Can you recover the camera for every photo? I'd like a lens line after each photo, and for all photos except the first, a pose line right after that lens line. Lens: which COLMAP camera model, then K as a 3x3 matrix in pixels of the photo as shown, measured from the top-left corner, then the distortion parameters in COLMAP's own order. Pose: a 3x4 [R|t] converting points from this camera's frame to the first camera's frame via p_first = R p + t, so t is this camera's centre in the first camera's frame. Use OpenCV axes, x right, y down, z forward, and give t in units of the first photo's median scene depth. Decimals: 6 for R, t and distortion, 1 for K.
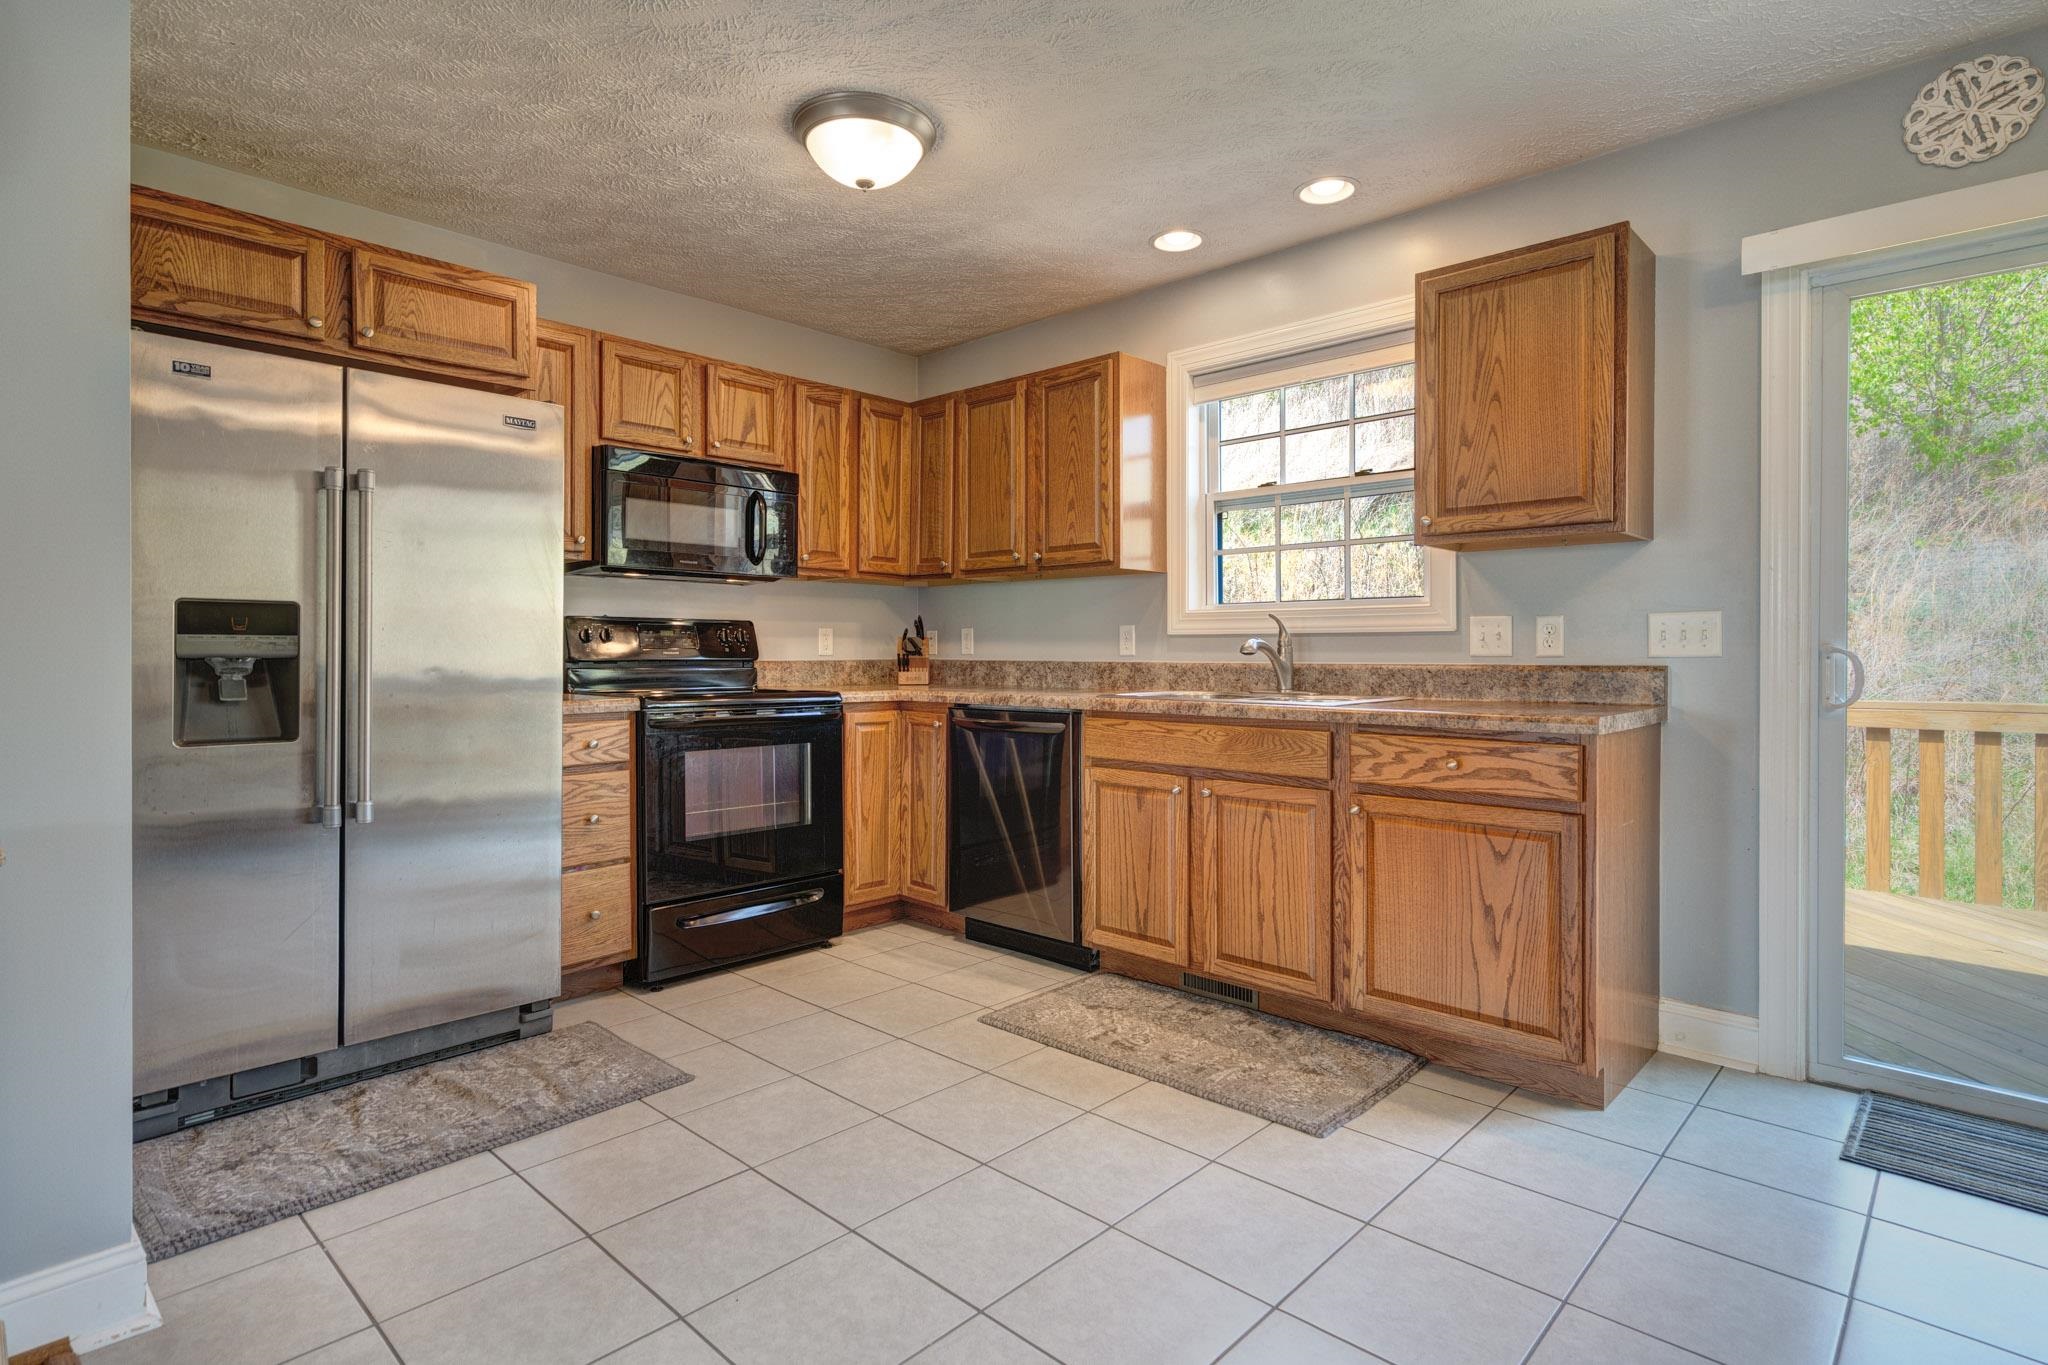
lens RADIAL K [[1030.2, 0, 1034.5], [0, 1030.2, 657.1], [0, 0, 1]] dist [-0.002348, 0.003097]
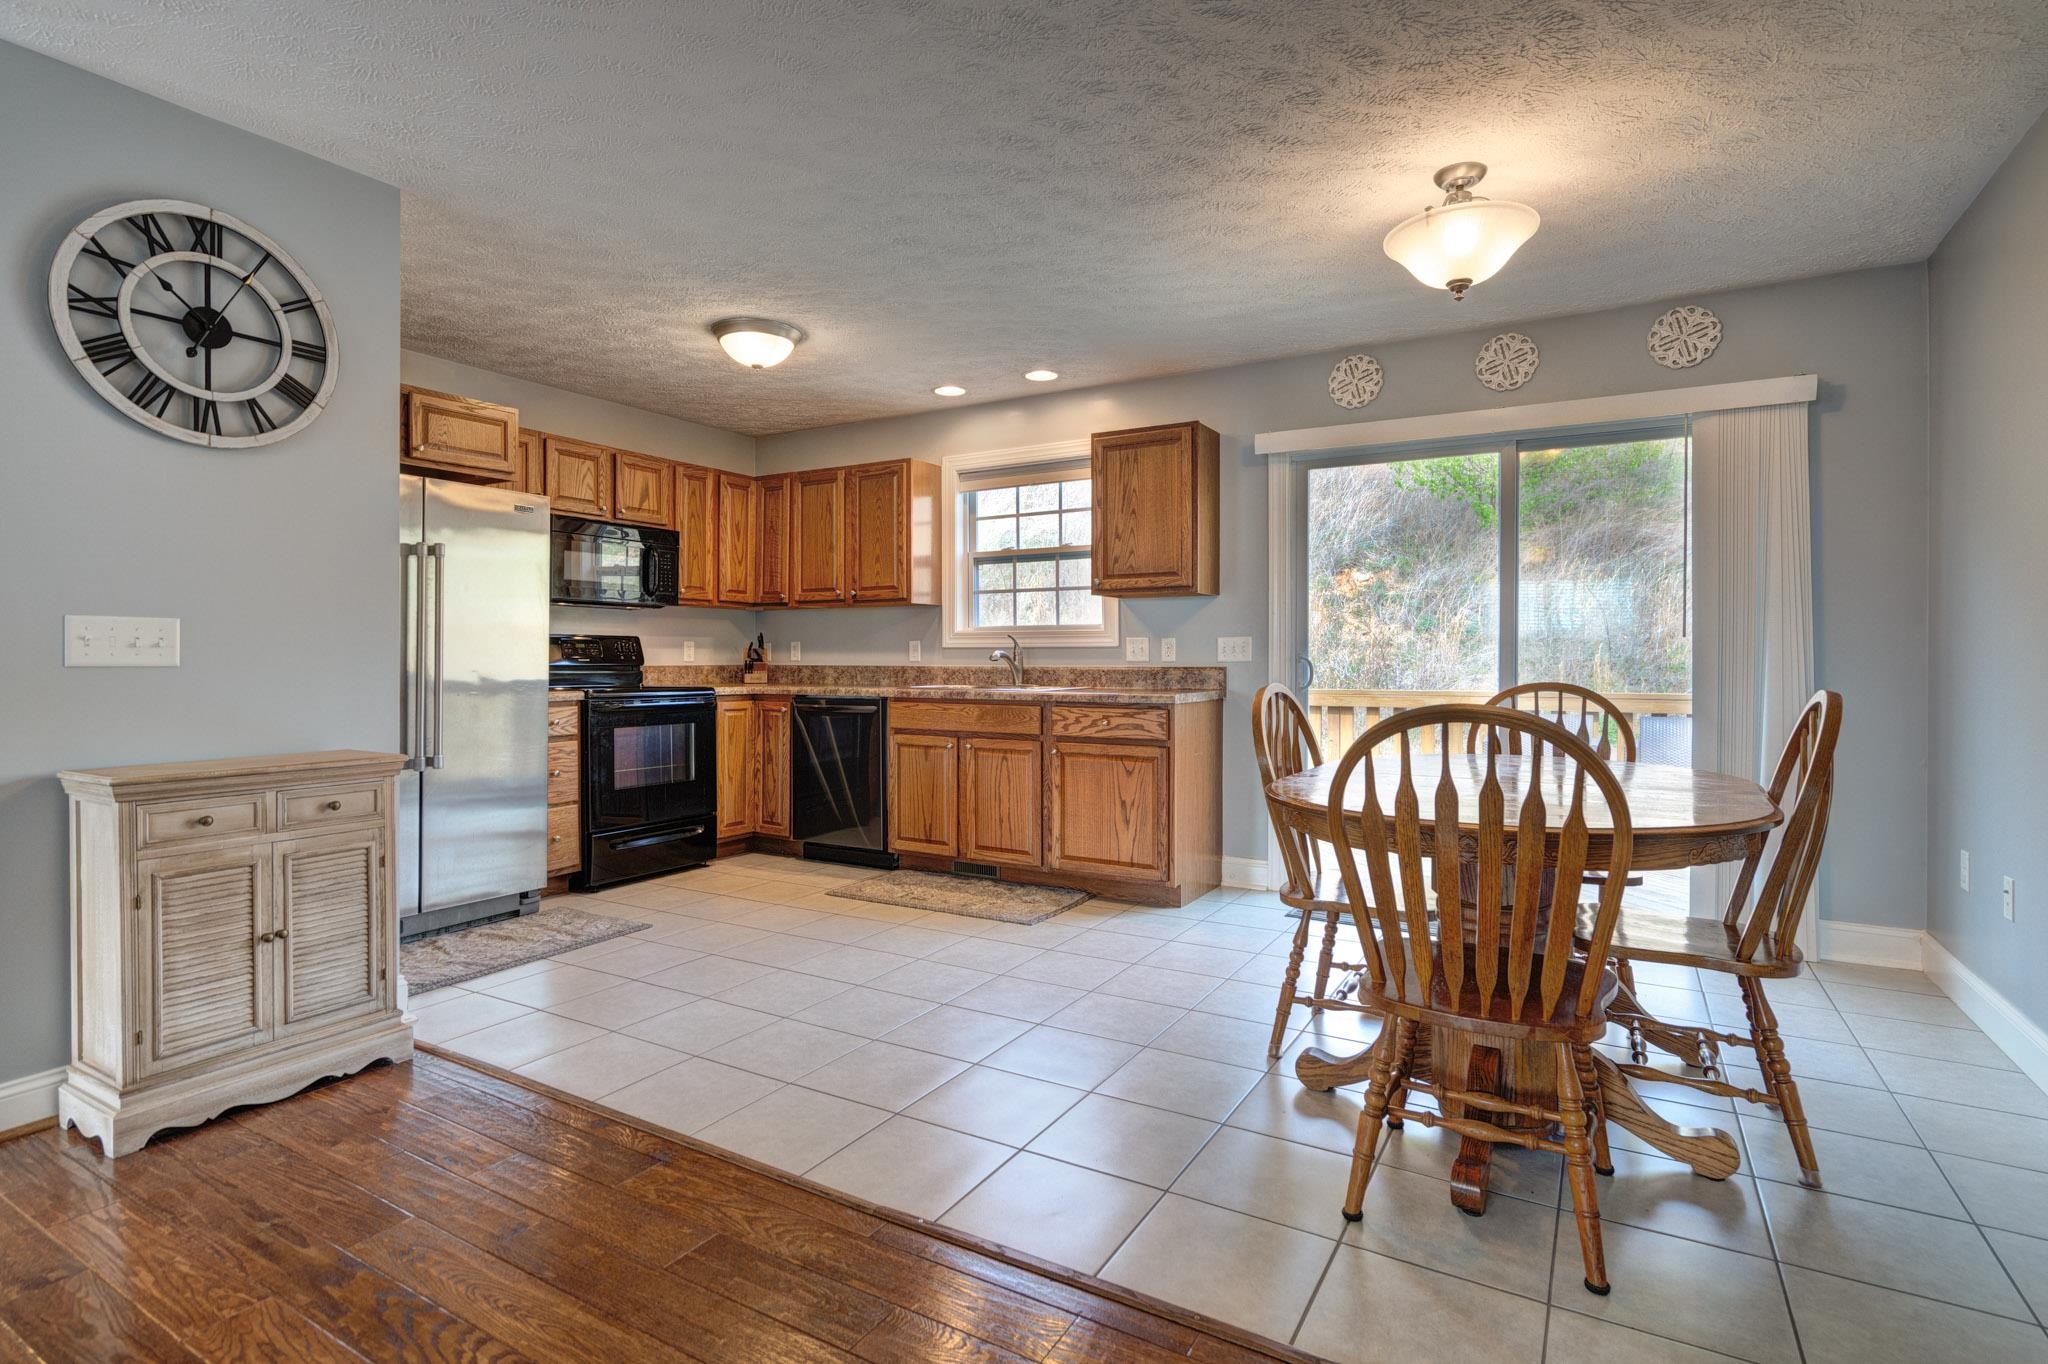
lens RADIAL K [[1030.2, 0, 1012.5], [0, 1030.2, 652.3], [0, 0, 1]] dist [-0.002348, 0.003097]
pose [[0.979034, 0.000632, 0.203696, -0.092644], [0.001517, 0.999945, -0.010391, 0.000810], [-0.203692, 0.010482, 0.978979, -0.584463]]
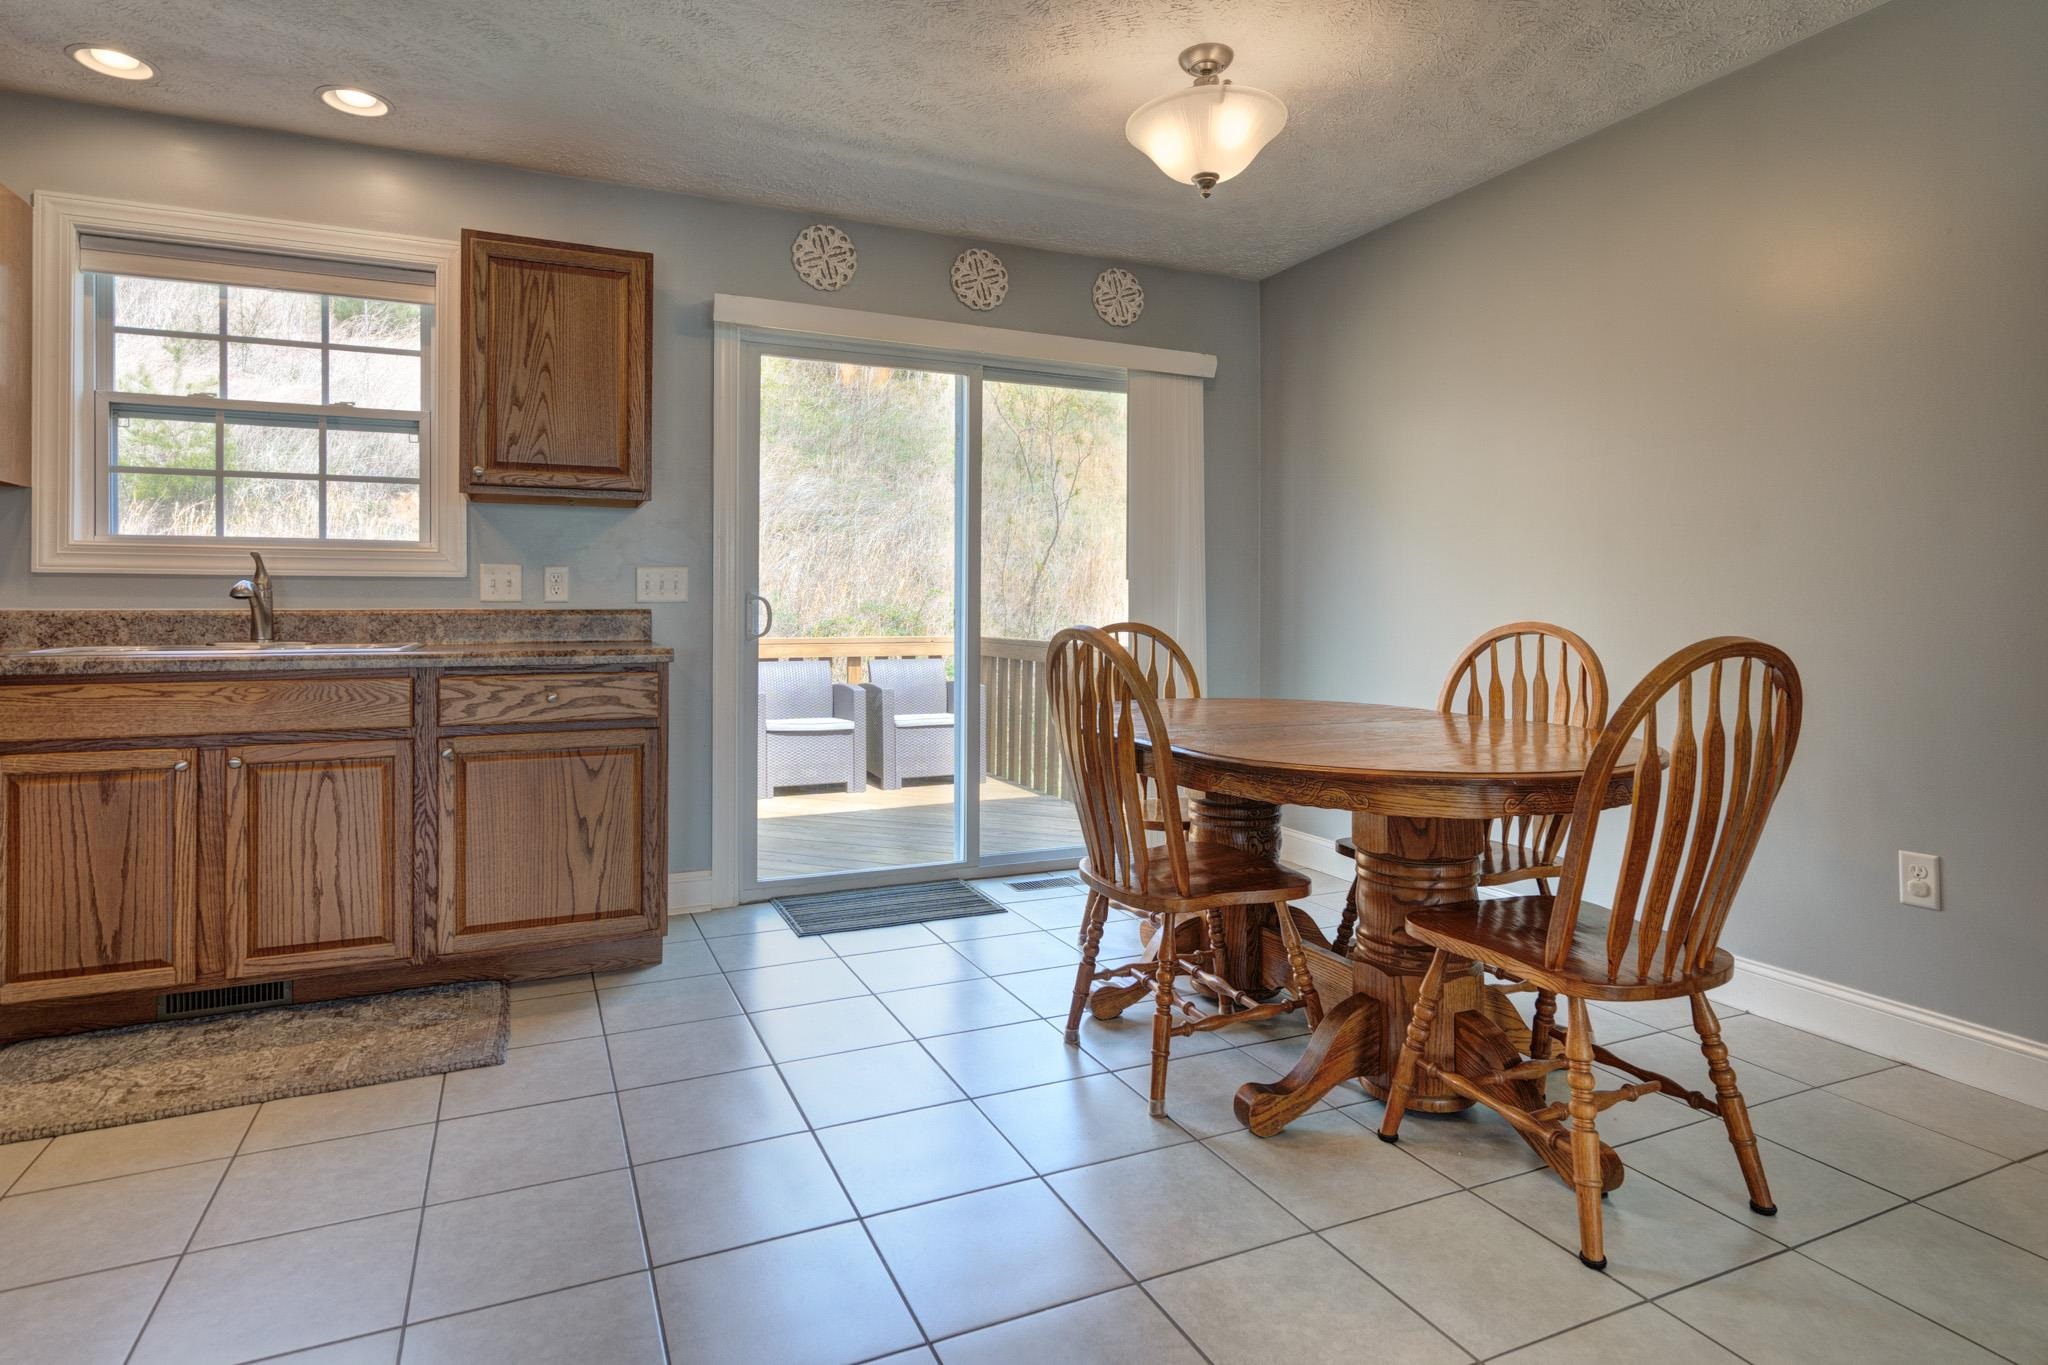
lens RADIAL K [[1077.6, 0, 993.8], [0, 1077.6, 597.5], [0, 0, 1]] dist [0.004410, -0.000425]
pose [[0.399633, 0.008936, 0.916632, -0.384227], [0.004049, 0.999926, -0.011513, 0.009743], [-0.916666, 0.008312, 0.399567, 0.081646]]
